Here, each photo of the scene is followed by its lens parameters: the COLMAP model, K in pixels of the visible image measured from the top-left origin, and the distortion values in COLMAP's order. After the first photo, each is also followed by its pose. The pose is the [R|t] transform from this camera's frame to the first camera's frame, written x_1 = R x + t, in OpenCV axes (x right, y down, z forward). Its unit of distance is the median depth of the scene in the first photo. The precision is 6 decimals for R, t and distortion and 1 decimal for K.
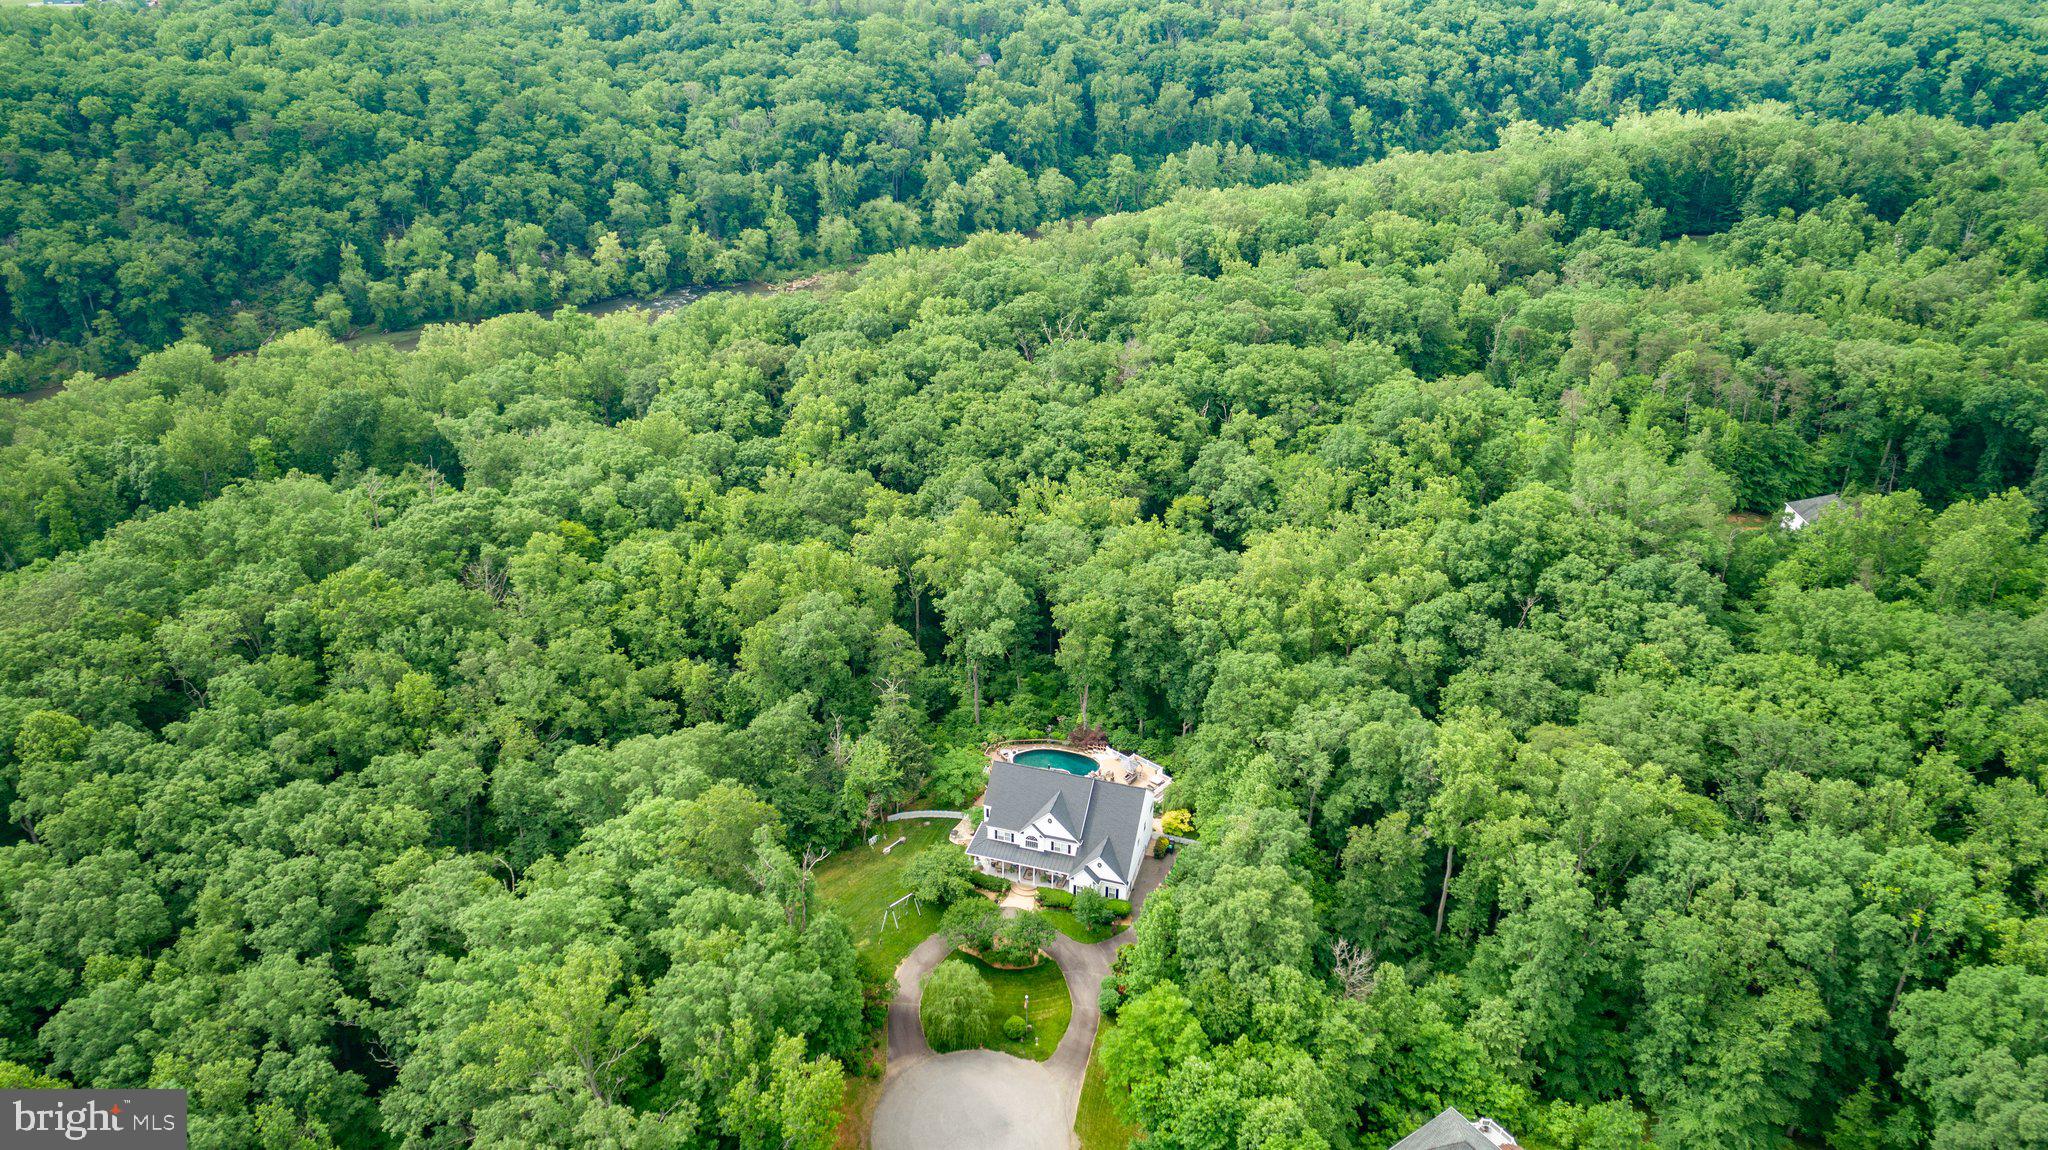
lens RADIAL K [[1378.7, 0, 1024.0], [0, 1378.7, 575.0], [0, 0, 1]] dist [-0.012004, 0.008134]
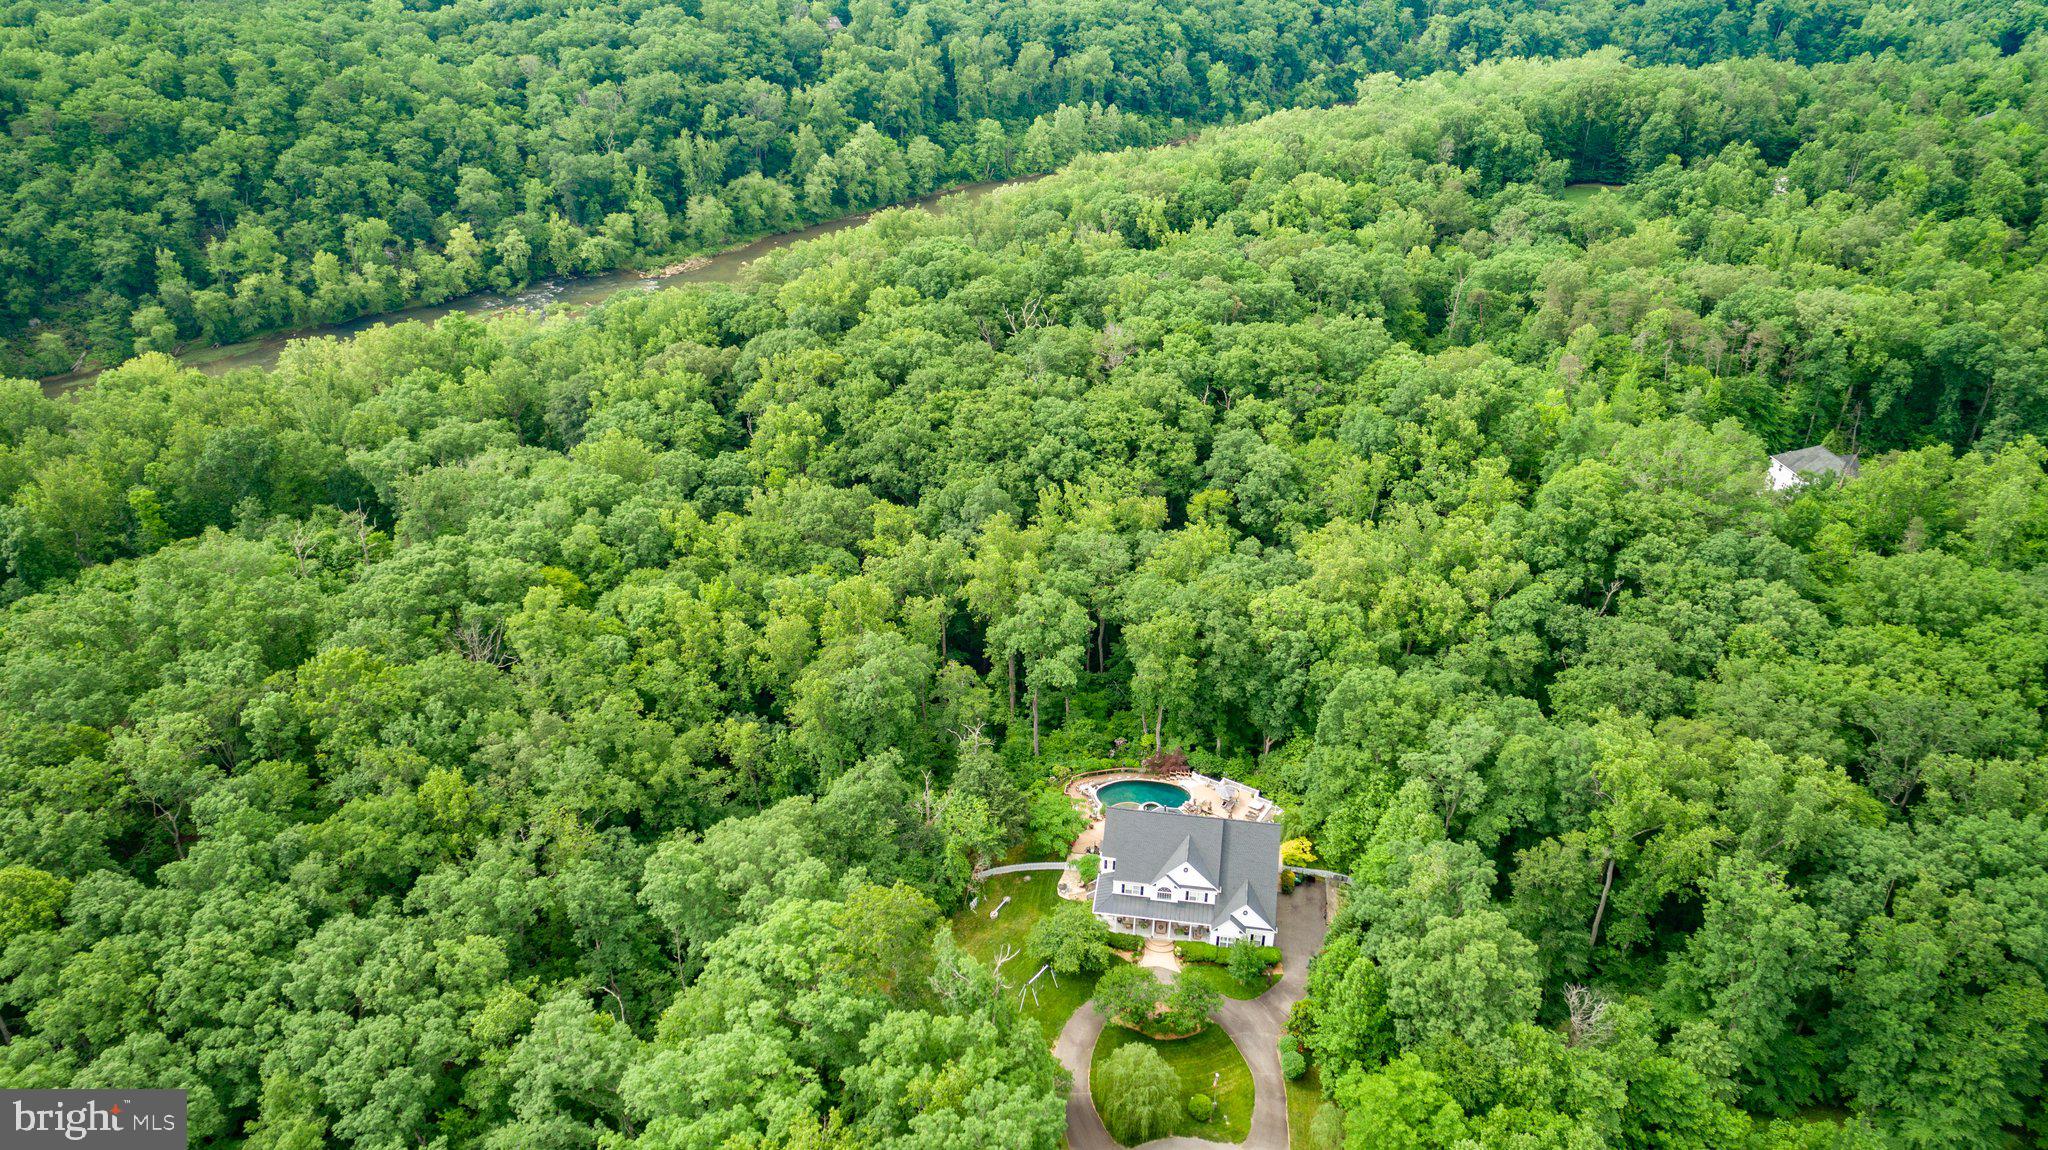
lens RADIAL K [[1378.7, 0, 1024.0], [0, 1378.7, 575.0], [0, 0, 1]] dist [-0.012004, 0.008134]
pose [[0.988924, -0.073558, 0.128910, -0.070872], [0.069851, 0.997010, 0.033053, -0.020873], [-0.130956, -0.023682, 0.991105, 0.038088]]
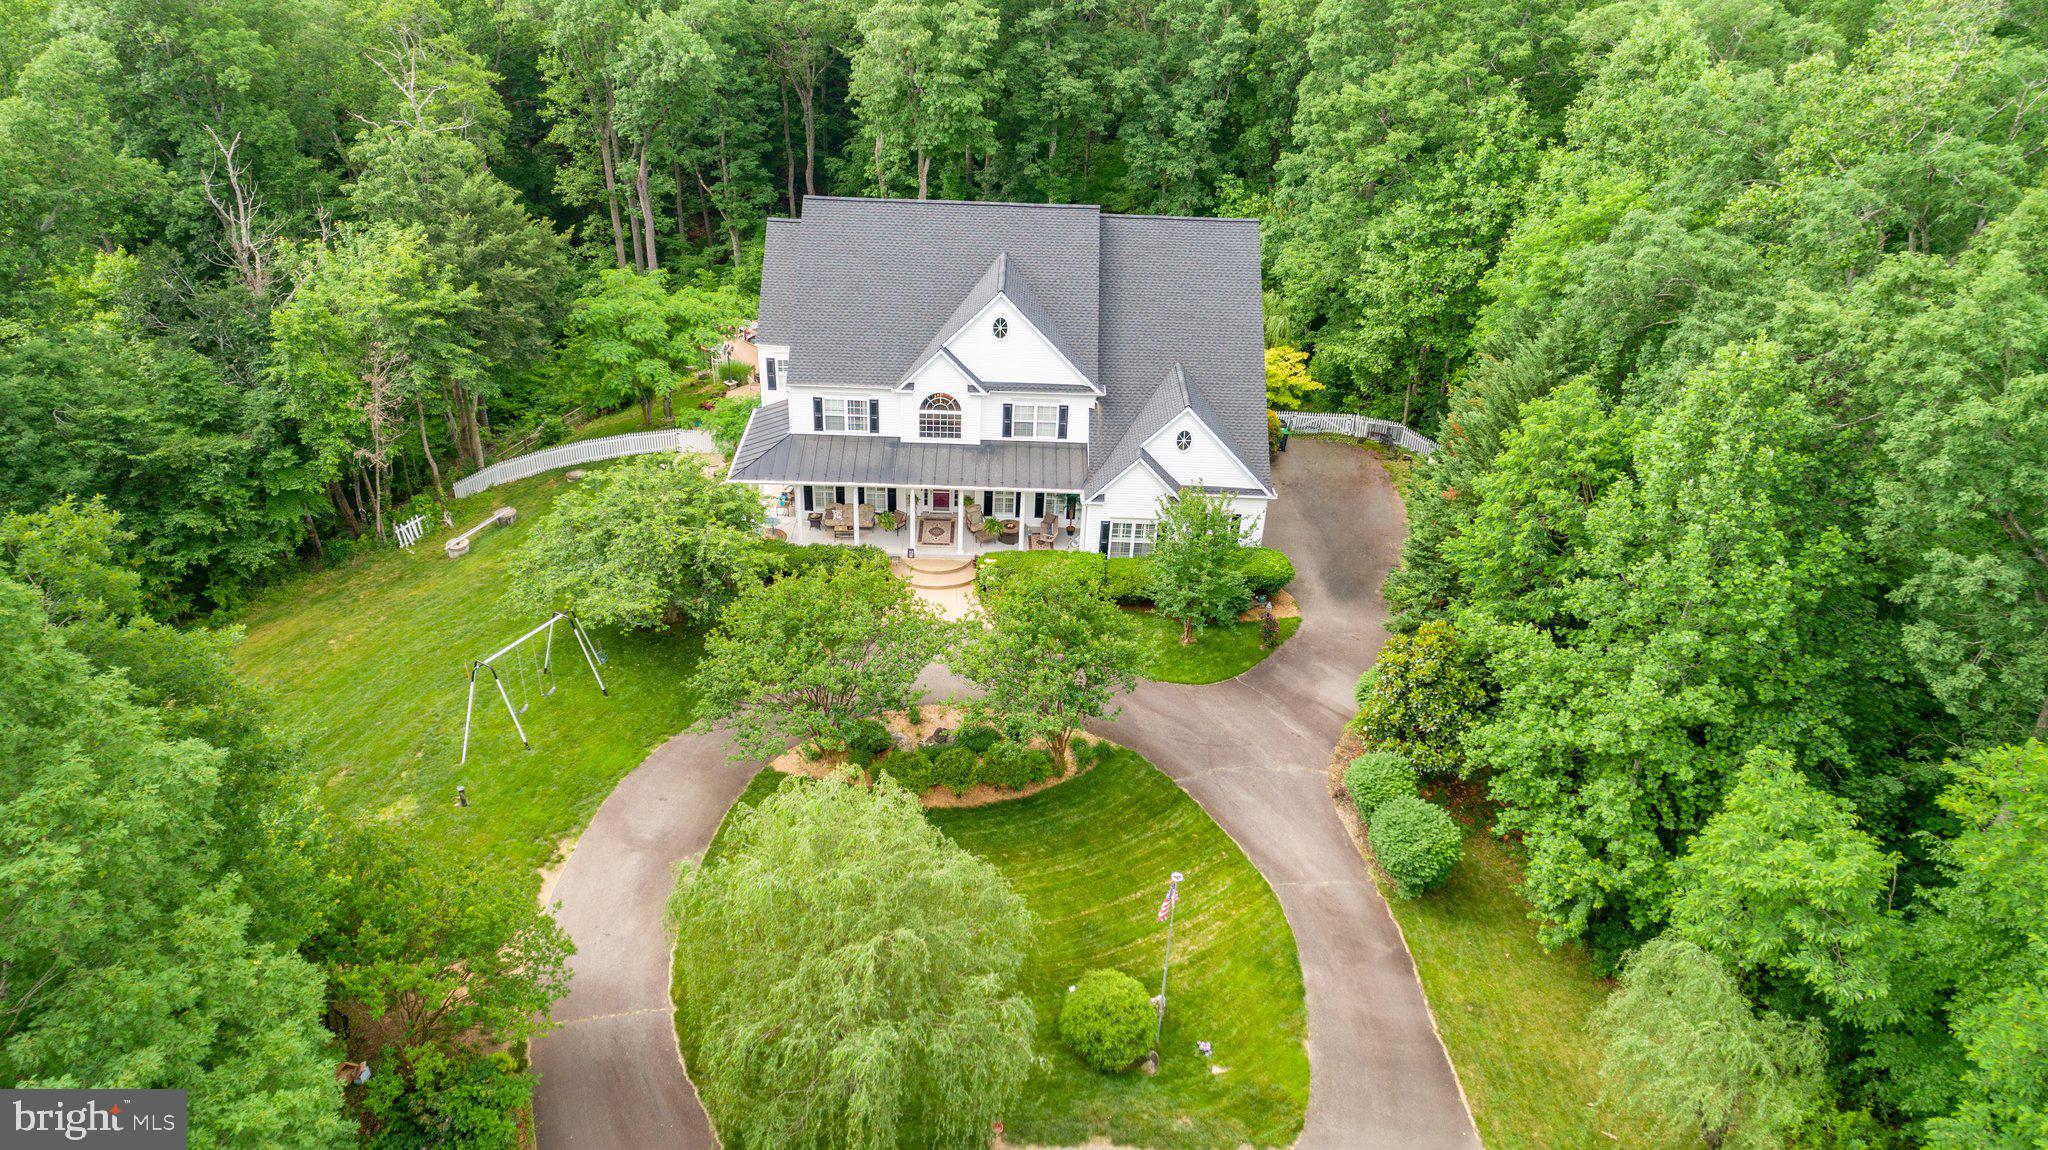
lens RADIAL K [[1378.7, 0, 1024.0], [0, 1378.7, 575.0], [0, 0, 1]] dist [-0.012004, 0.008134]
pose [[0.953880, -0.127949, 0.271556, -0.024334], [0.112055, 0.990994, 0.073315, 0.077497], [-0.278491, -0.039504, 0.959626, 0.258005]]
